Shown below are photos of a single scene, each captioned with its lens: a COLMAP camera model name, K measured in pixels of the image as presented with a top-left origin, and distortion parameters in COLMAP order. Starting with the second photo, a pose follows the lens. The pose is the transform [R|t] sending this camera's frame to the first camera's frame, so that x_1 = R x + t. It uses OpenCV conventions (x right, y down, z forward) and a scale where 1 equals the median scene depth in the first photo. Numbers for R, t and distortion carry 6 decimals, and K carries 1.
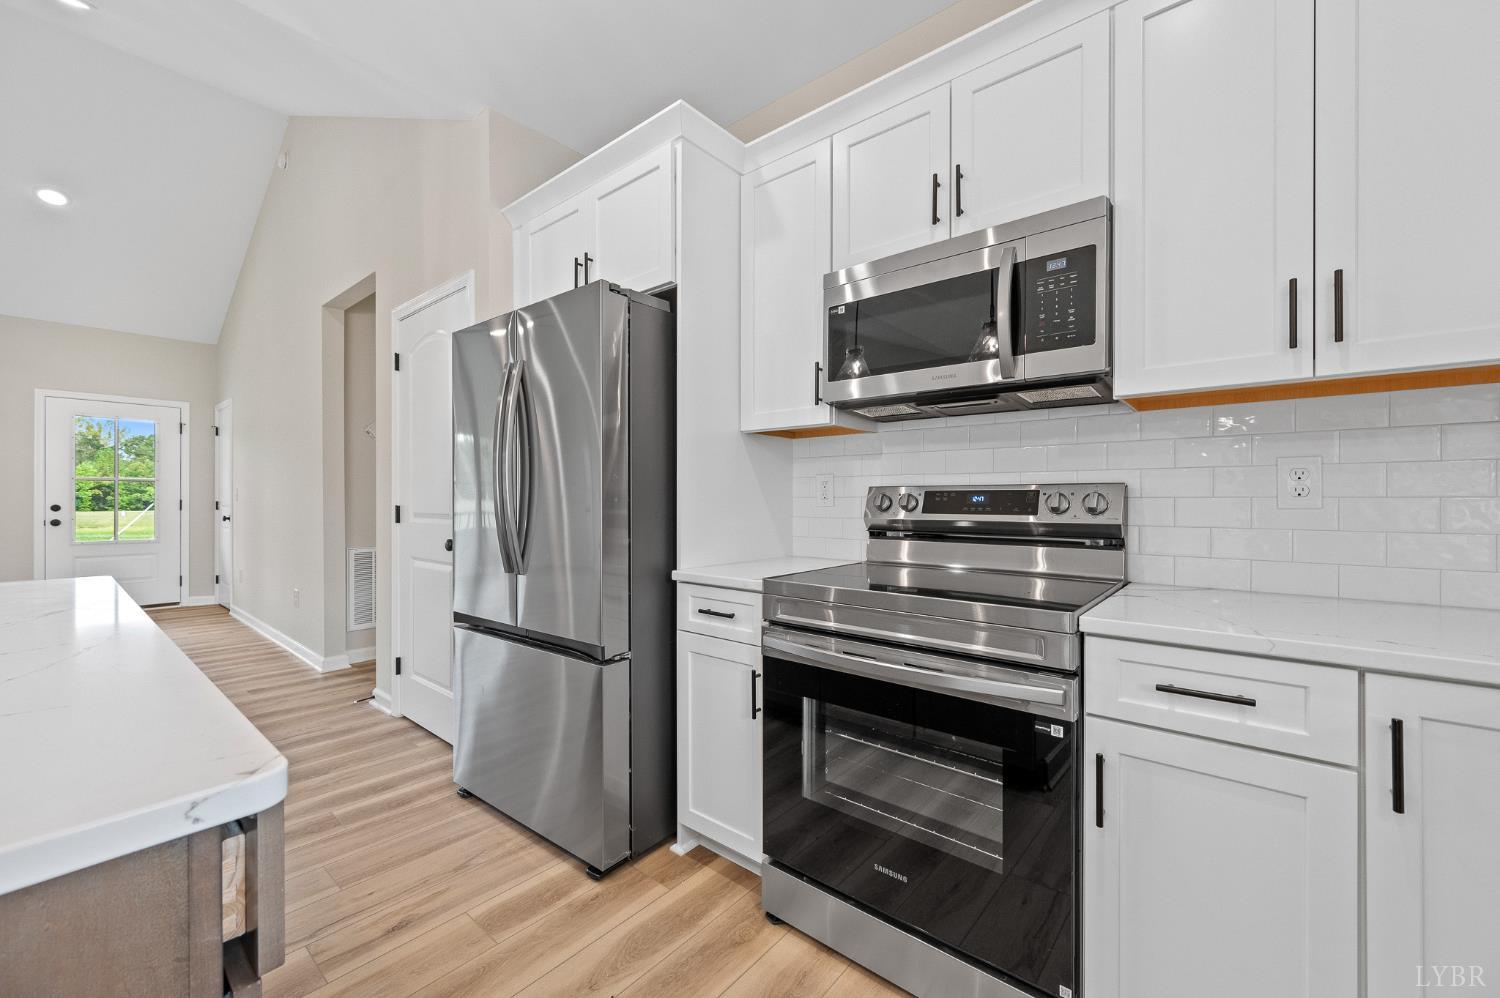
lens RADIAL K [[595.6, 0, 750.0], [0, 595.6, 499.0], [0, 0, 1]] dist [-0.002224, -0.000257]
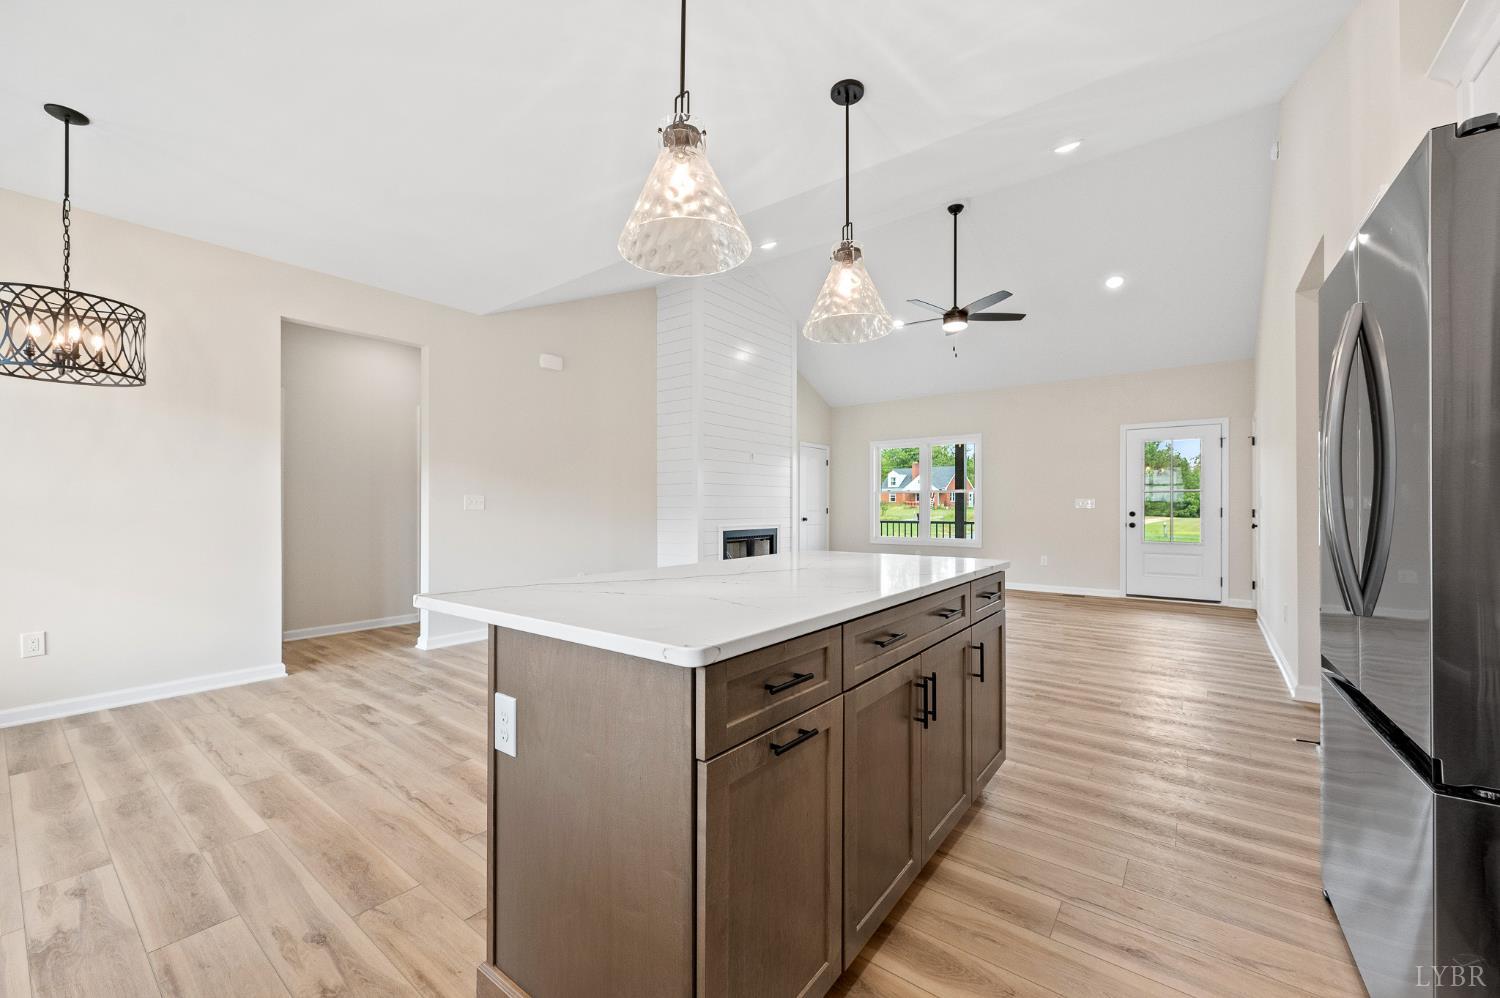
lens RADIAL K [[590.9, 0, 748.6], [0, 590.9, 505.7], [0, 0, 1]] dist [-0.003633, 0.000574]
pose [[0.044447, -0.002945, -0.999007, 0.305949], [-0.000174, 0.999996, -0.002955, 0.003911], [0.999012, 0.000305, 0.044446, 0.313358]]
